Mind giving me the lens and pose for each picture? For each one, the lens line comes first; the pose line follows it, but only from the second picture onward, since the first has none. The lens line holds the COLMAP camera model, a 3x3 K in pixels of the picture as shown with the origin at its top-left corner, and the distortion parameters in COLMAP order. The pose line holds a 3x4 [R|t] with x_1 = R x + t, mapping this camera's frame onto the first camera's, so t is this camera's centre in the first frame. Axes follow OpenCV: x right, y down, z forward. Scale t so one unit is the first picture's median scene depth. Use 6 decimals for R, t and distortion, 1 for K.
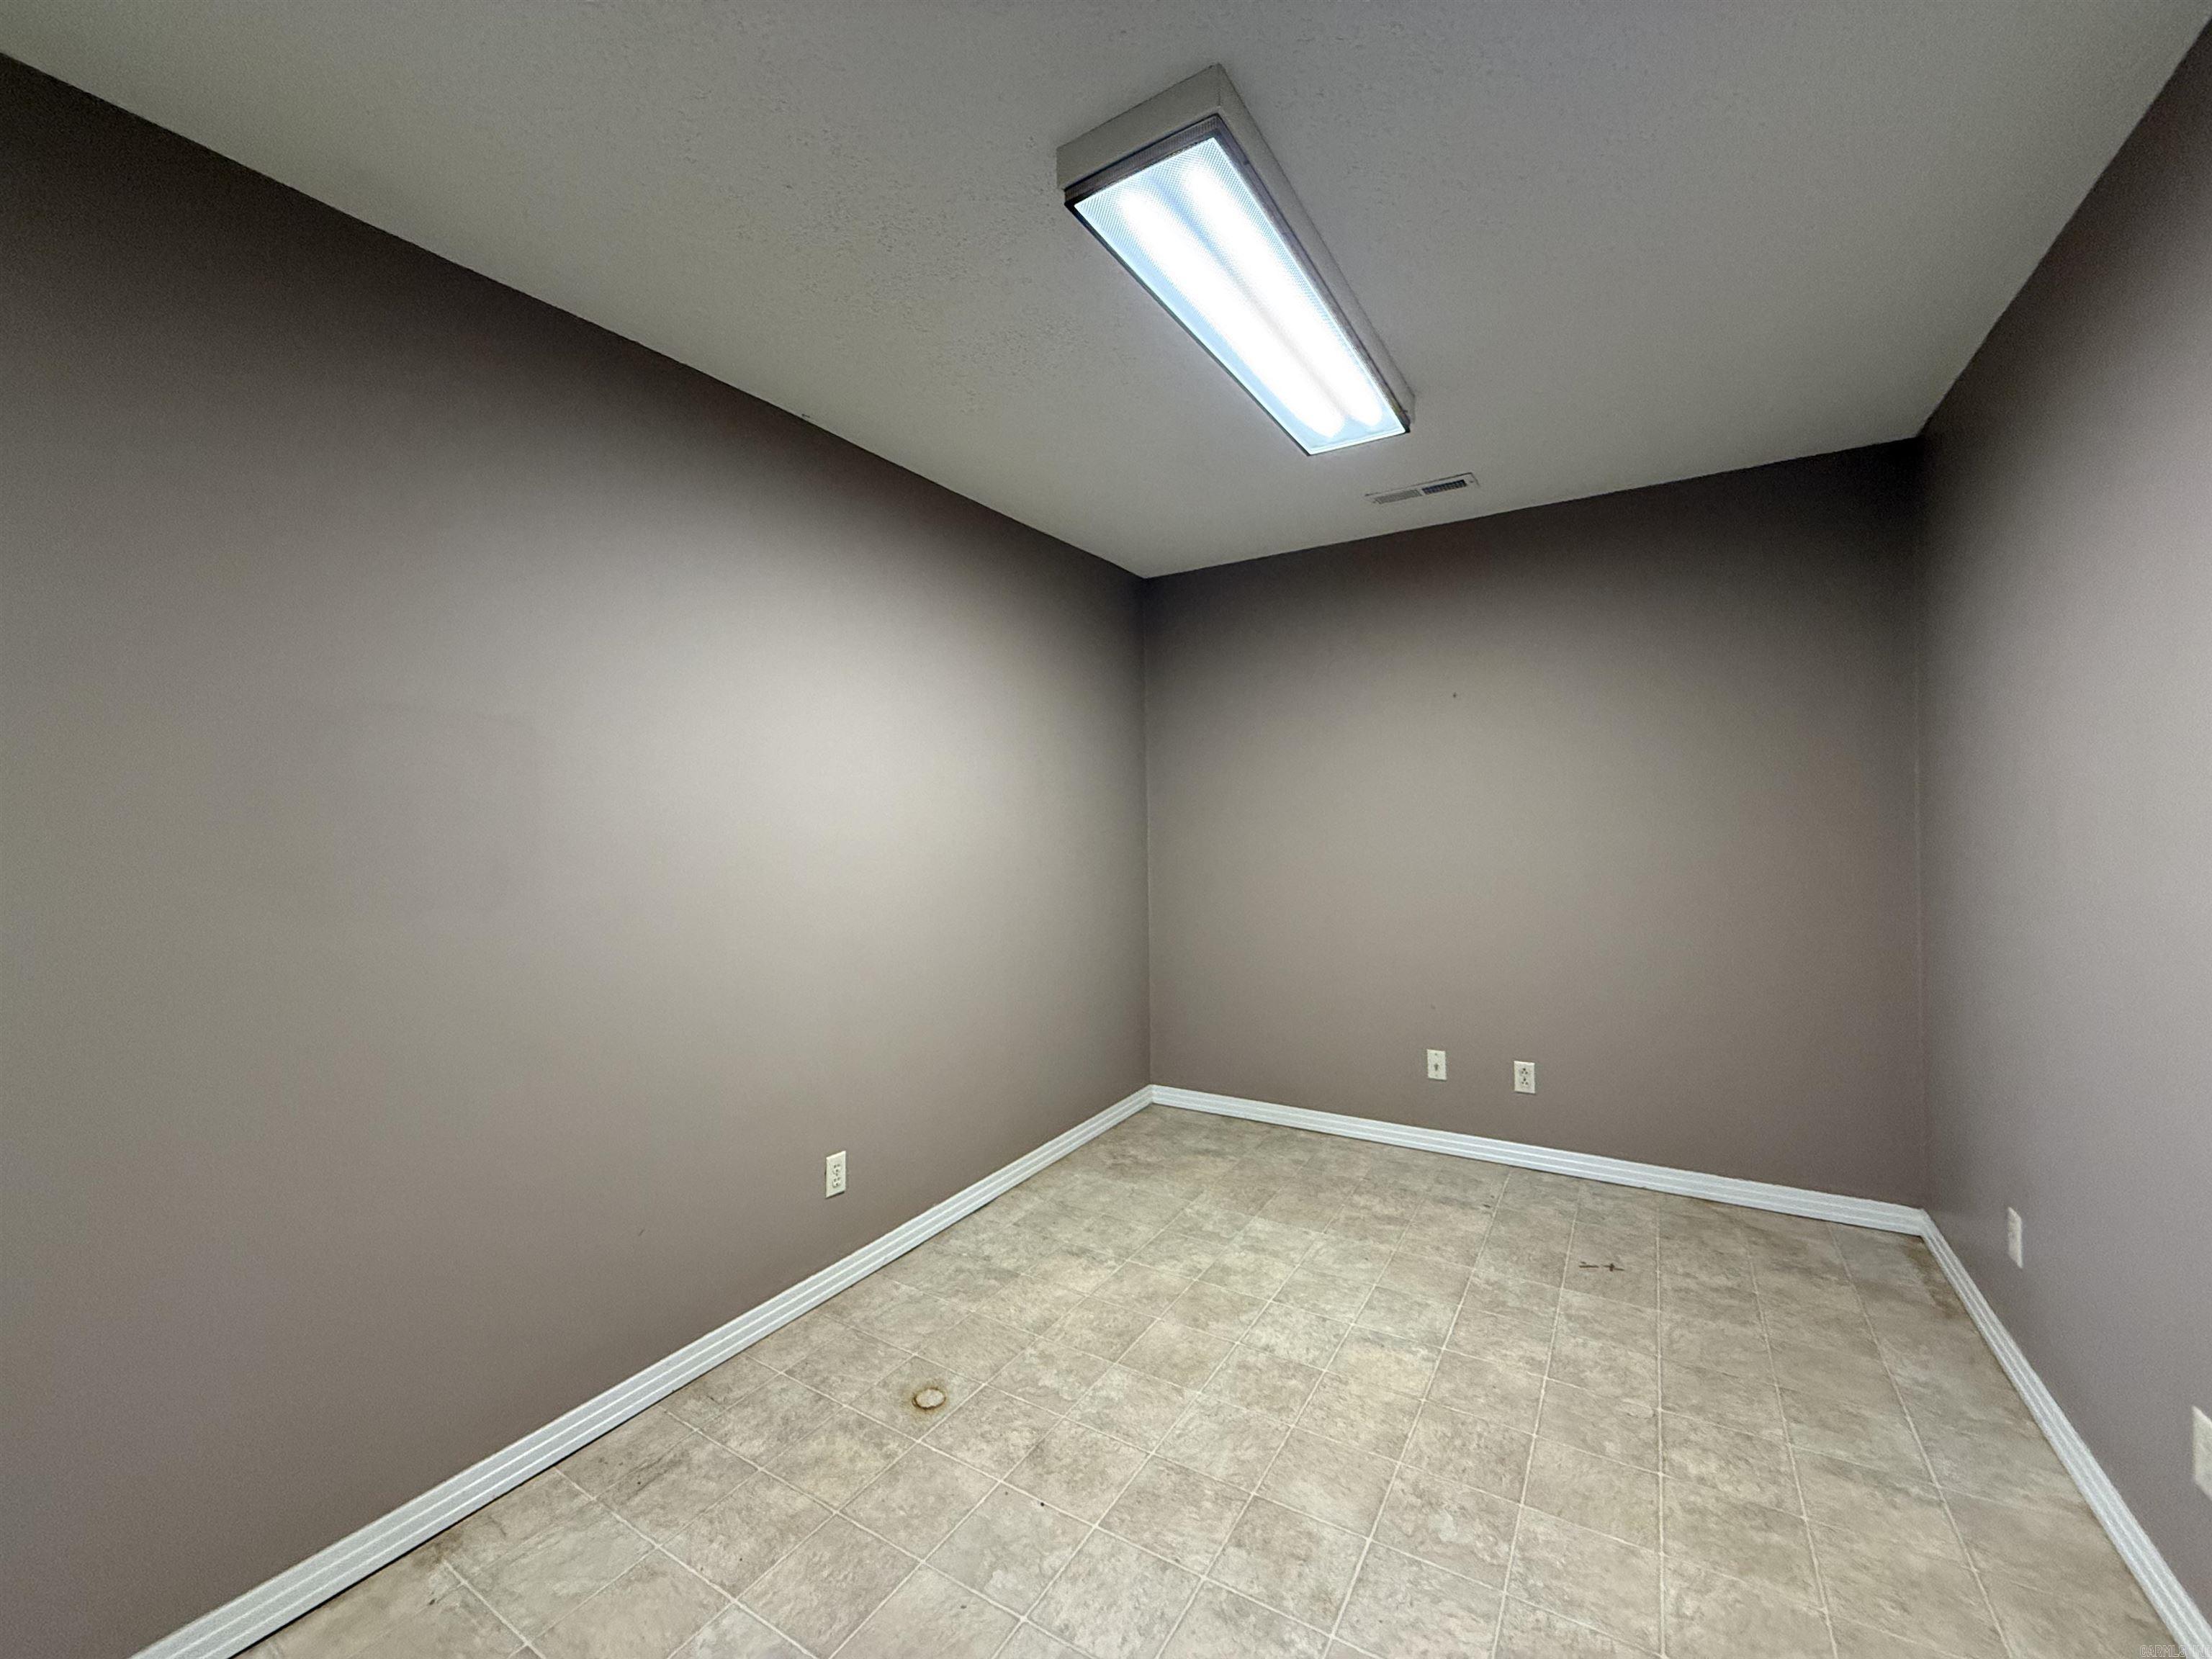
lens RADIAL K [[880.6, 0, 1106.0], [0, 880.6, 829.5], [0, 0, 1]] dist [0.001447, -0.000073]
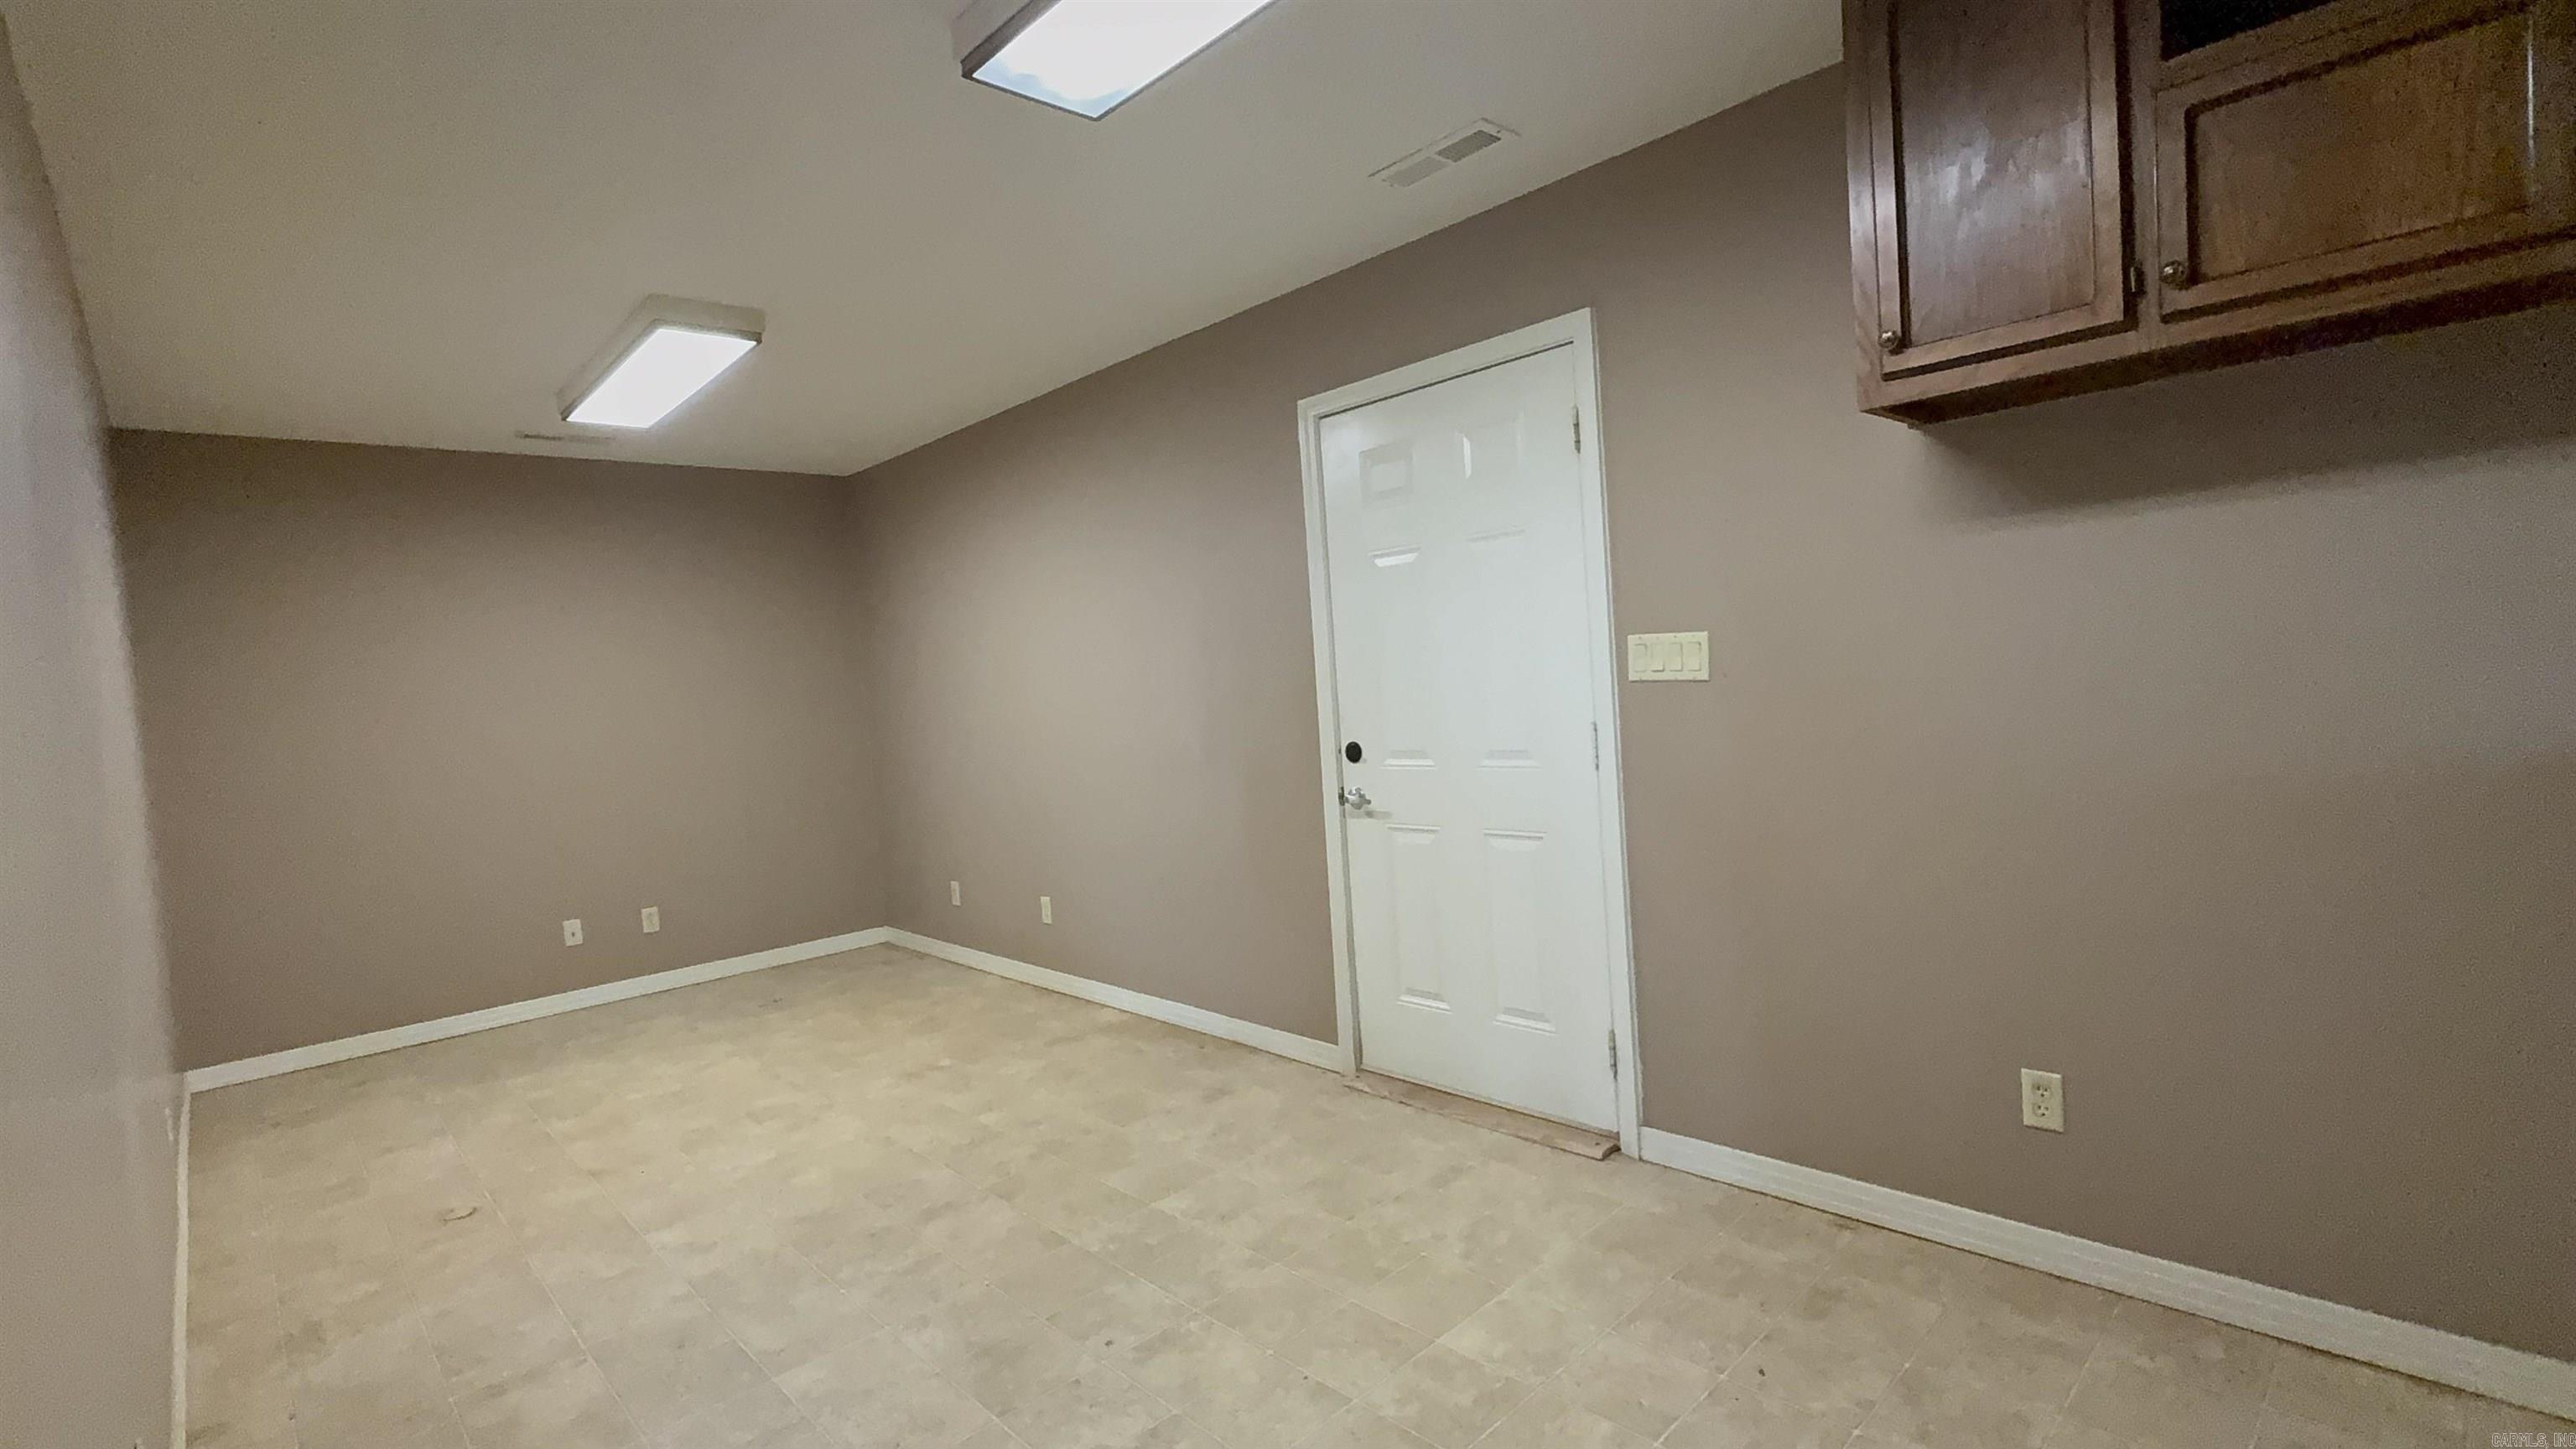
lens RADIAL K [[1153.4, 0, 1295.6], [0, 1153.4, 725.1], [0, 0, 1]] dist [0.000058, 0.000542]
pose [[0.246777, -0.044456, 0.968052, -1.407428], [0.073371, 0.996937, 0.027079, 0.049831], [-0.966291, 0.064345, 0.249283, -0.490831]]
